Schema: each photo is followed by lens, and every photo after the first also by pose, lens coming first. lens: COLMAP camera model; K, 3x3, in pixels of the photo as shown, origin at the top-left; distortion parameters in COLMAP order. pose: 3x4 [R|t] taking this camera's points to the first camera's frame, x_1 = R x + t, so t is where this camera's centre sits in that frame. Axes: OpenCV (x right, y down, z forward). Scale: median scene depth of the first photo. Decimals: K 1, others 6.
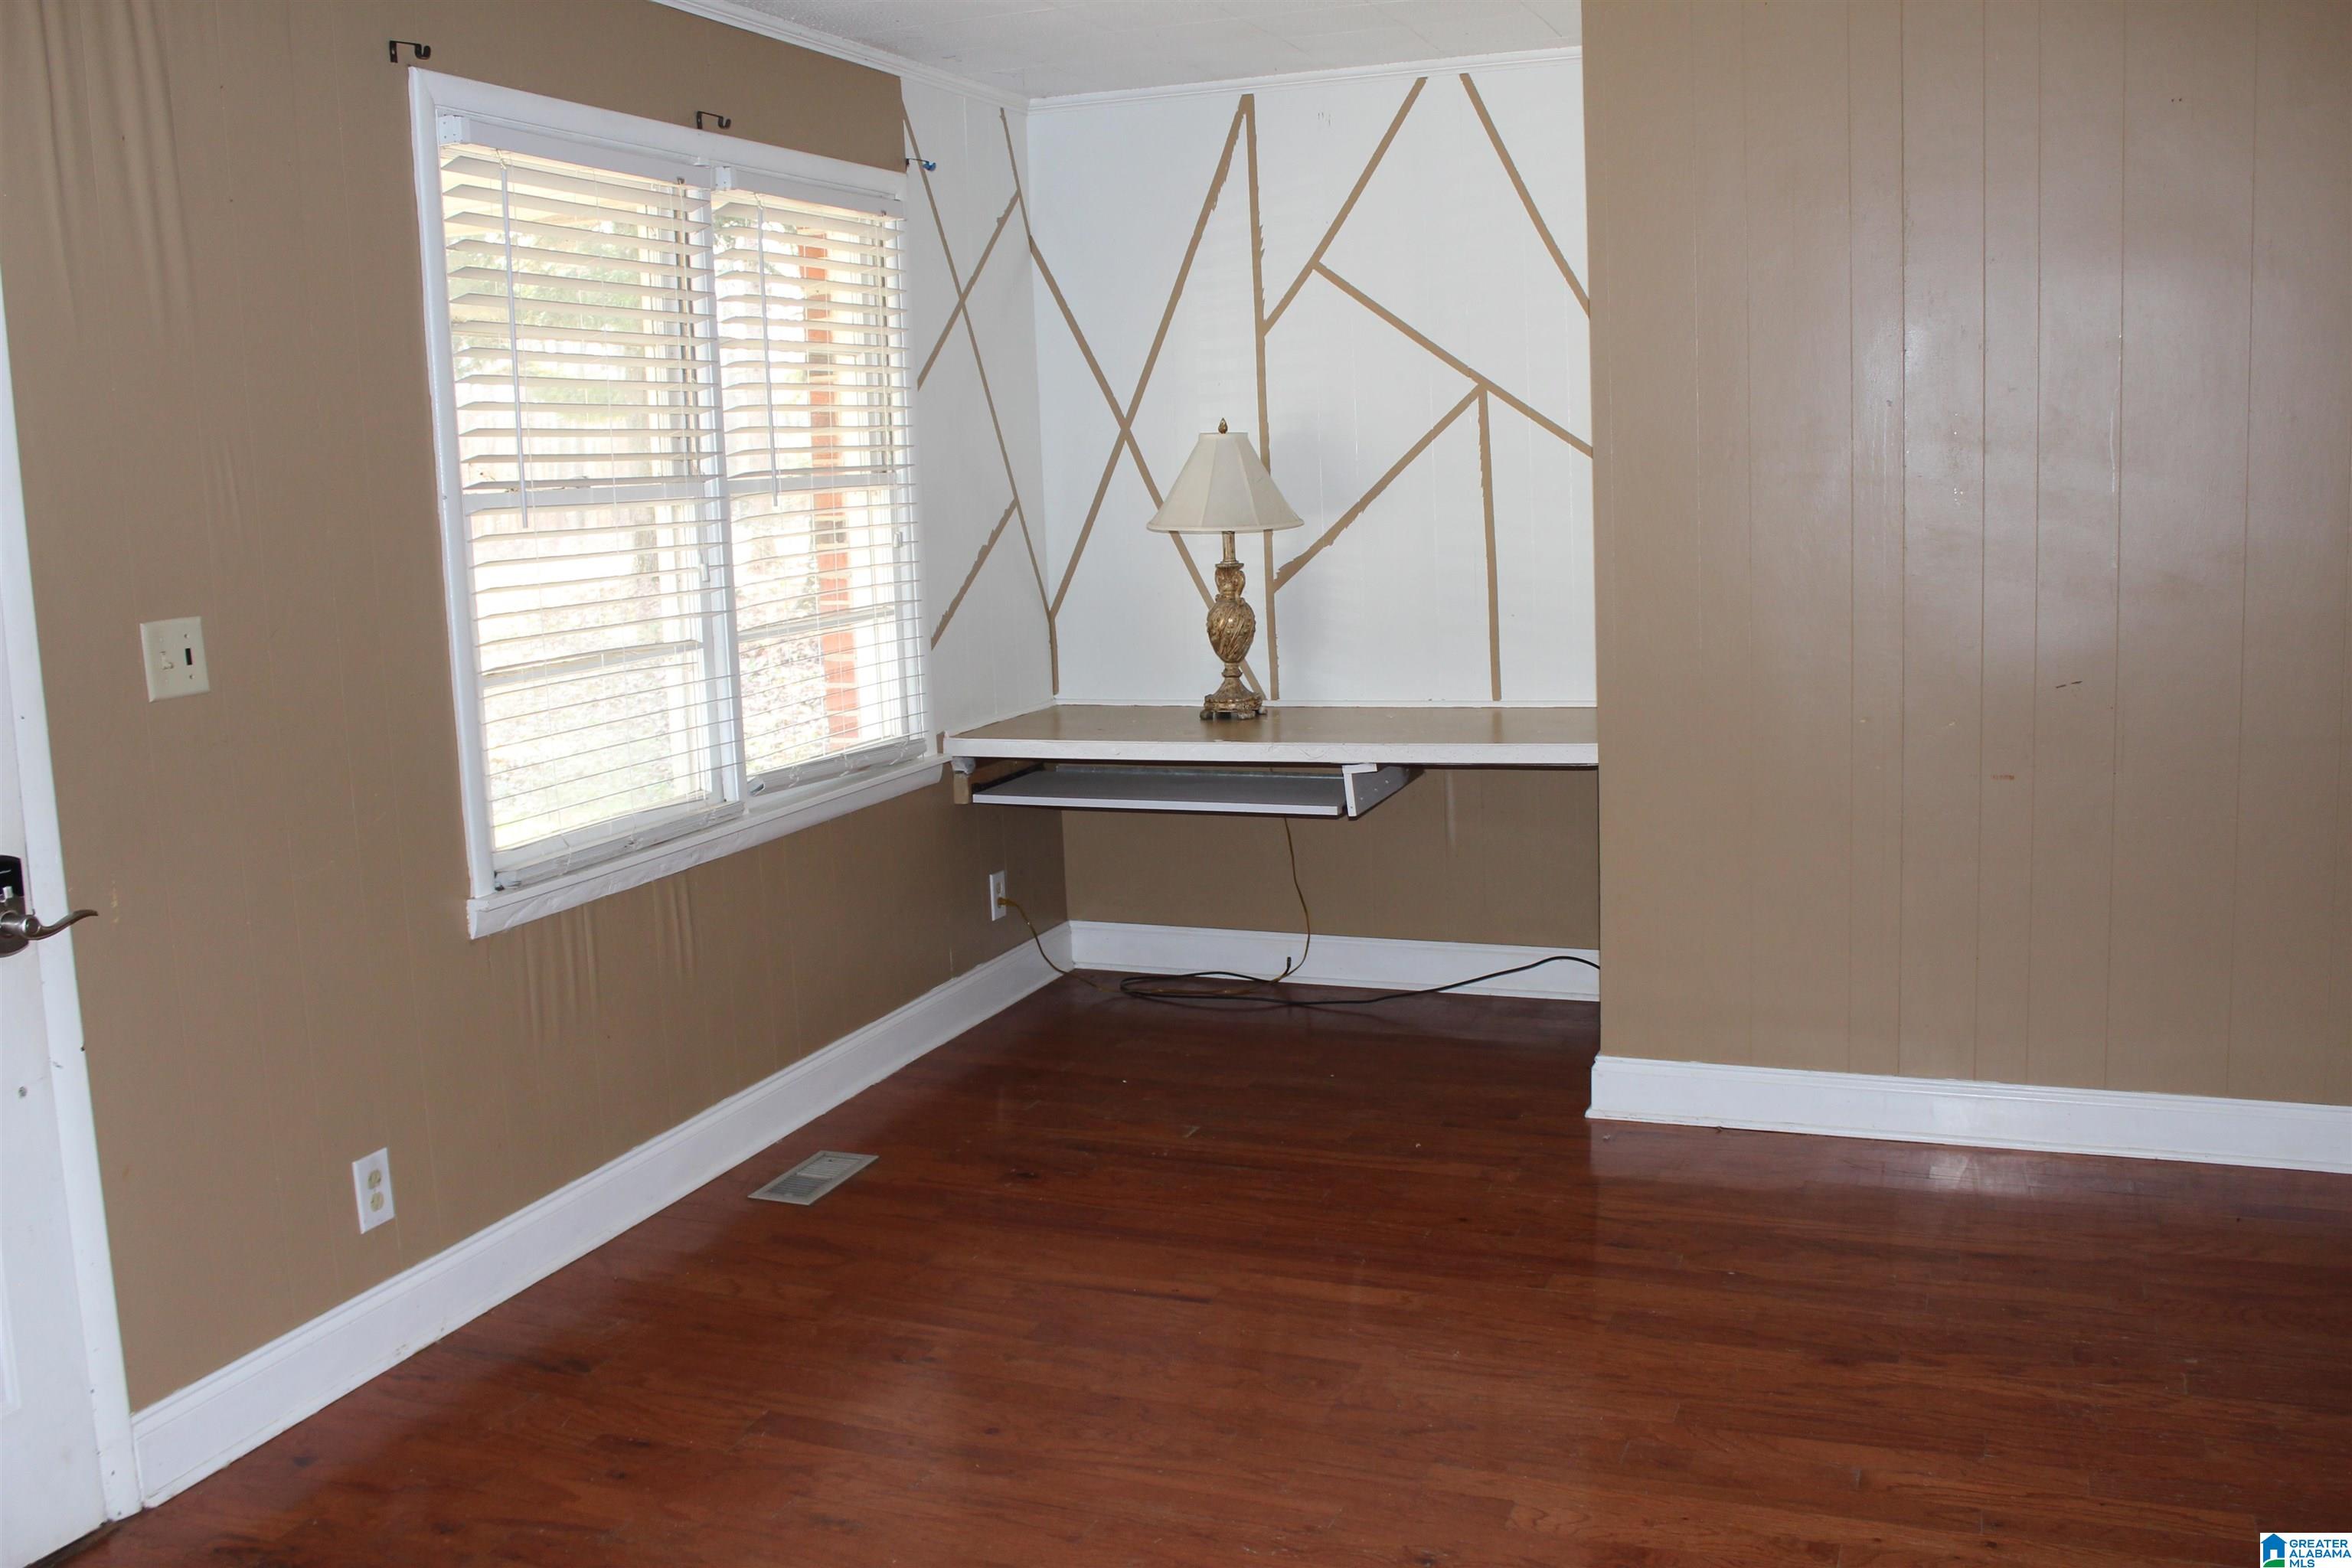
lens RADIAL K [[2241.2, 0, 1169.6], [0, 2241.2, 777.2], [0, 0, 1]] dist [-0.129326, 0.142726]
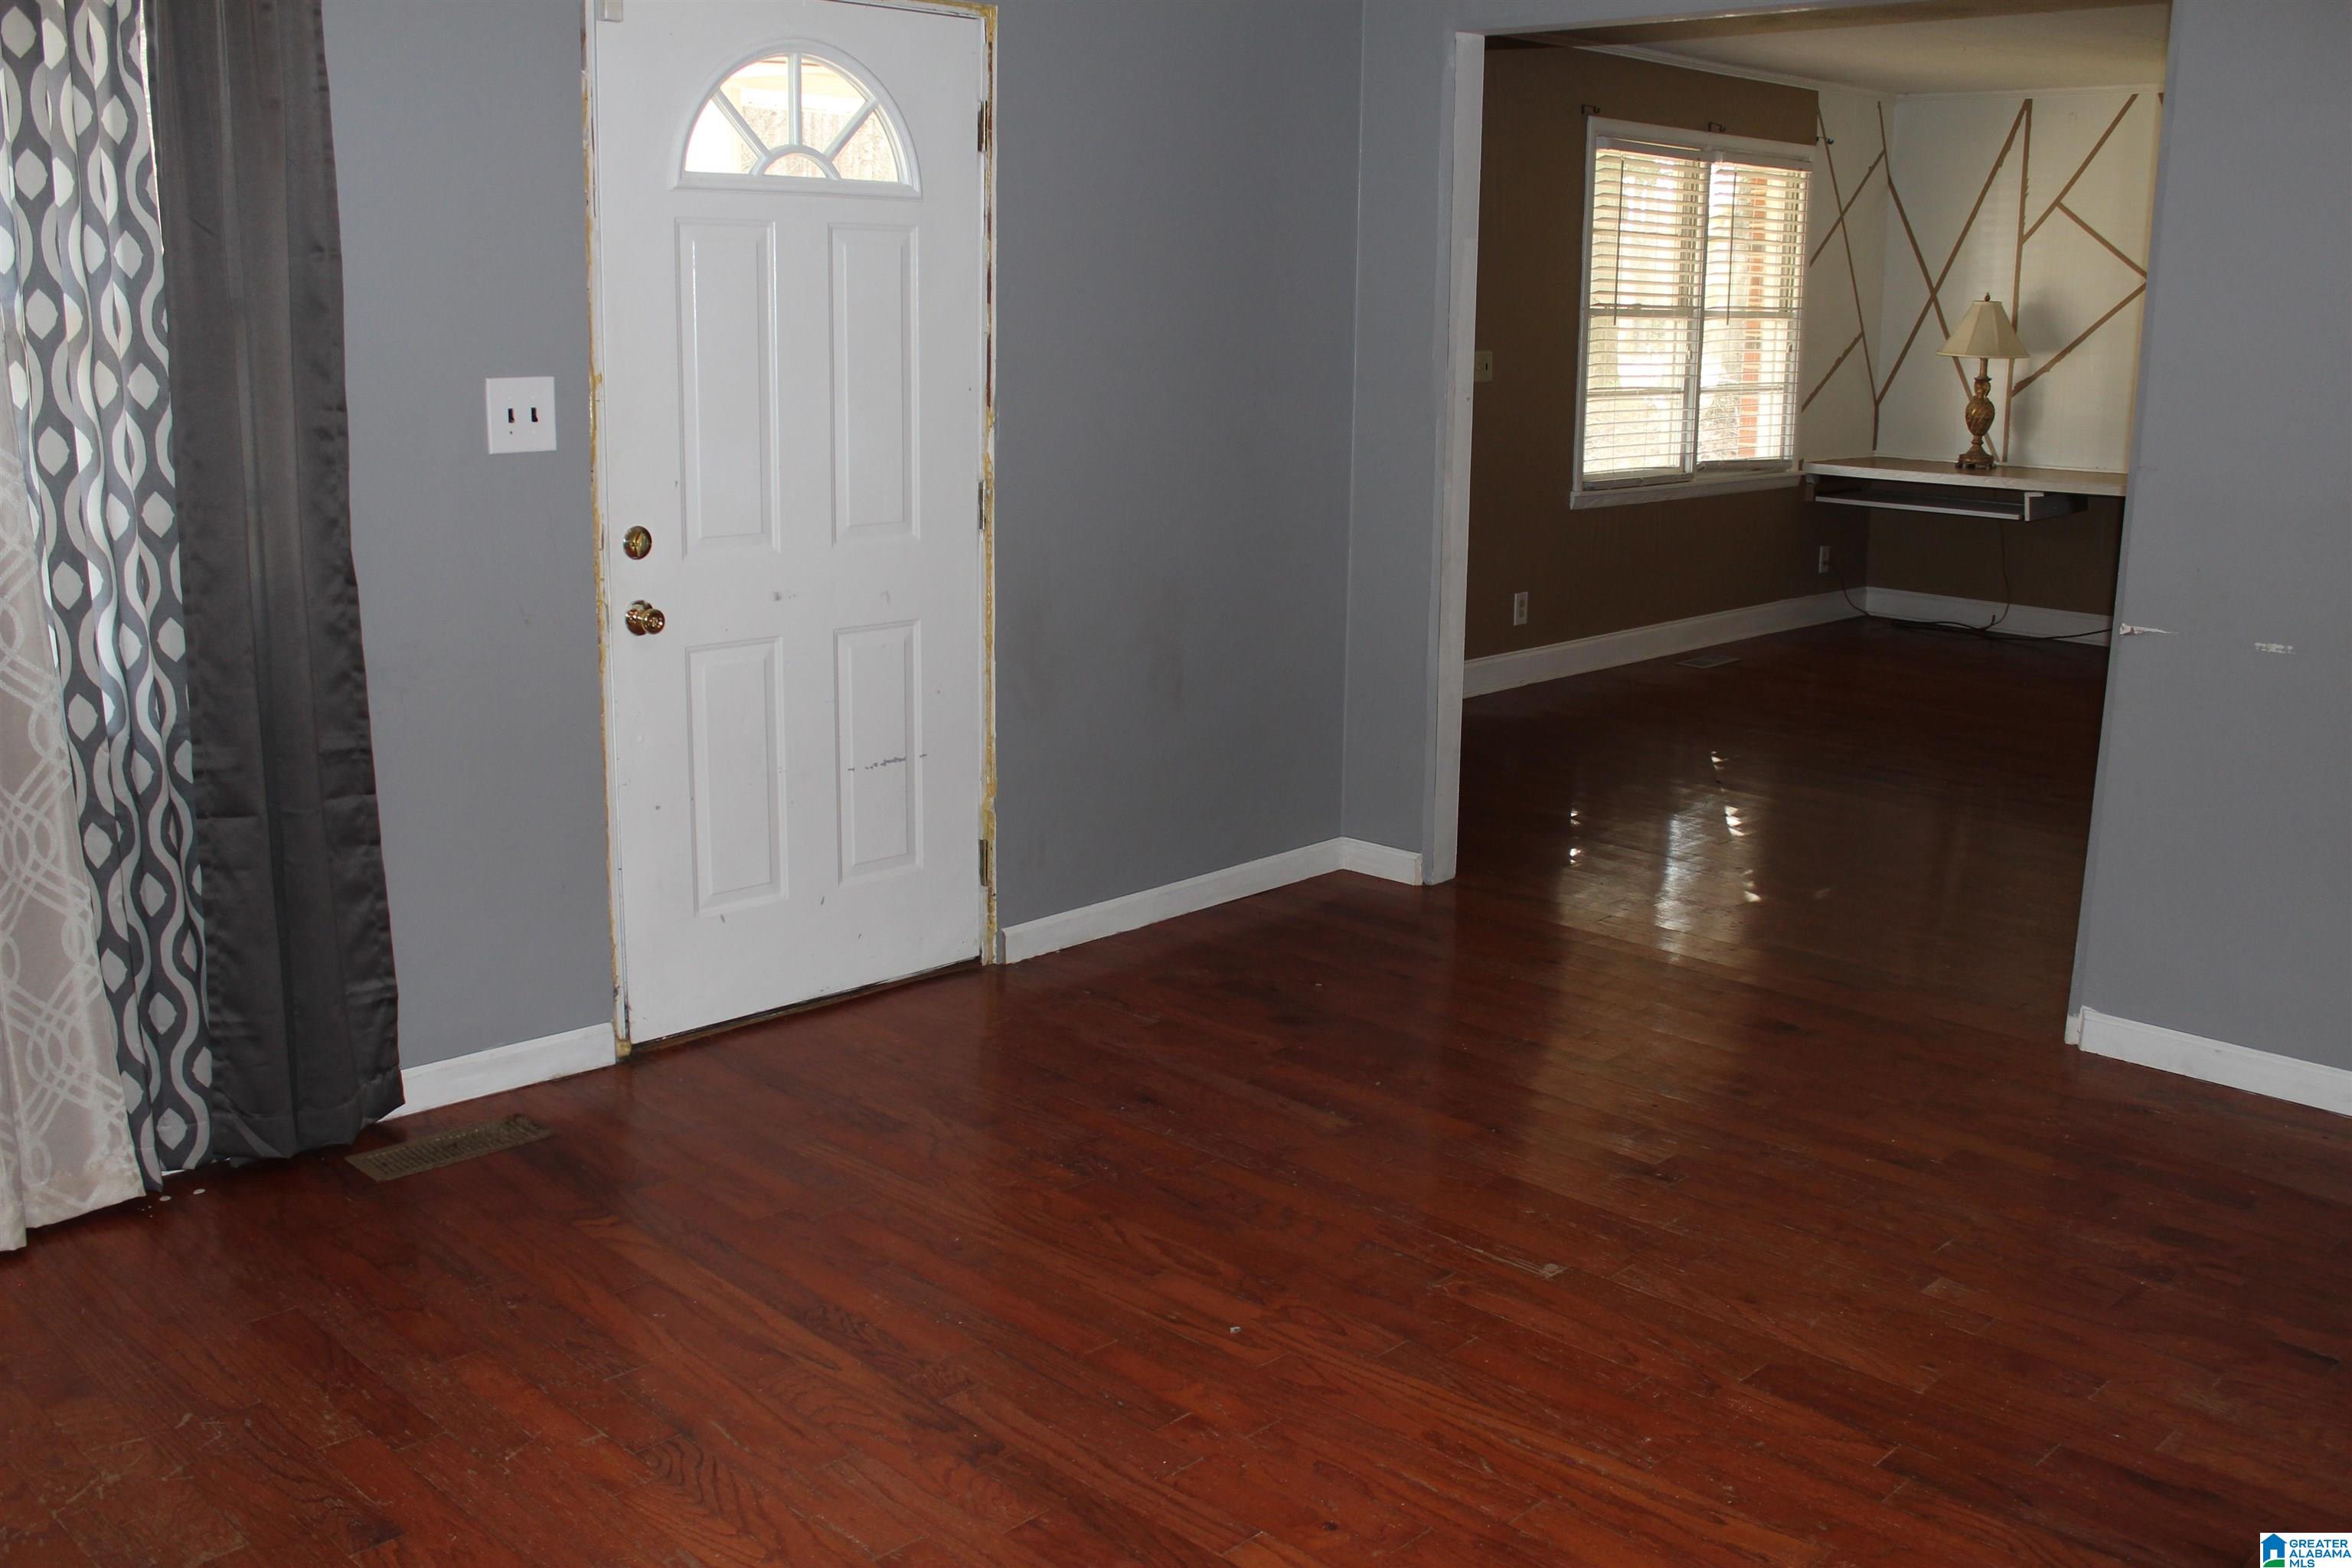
lens RADIAL K [[2241.2, 0, 1169.6], [0, 2241.2, 777.2], [0, 0, 1]] dist [-0.129326, 0.142726]
pose [[0.920965, 0.128751, -0.367759, 0.123190], [-0.100876, 0.990436, 0.094126, 0.122813], [0.376361, -0.049589, 0.925145, -0.890609]]
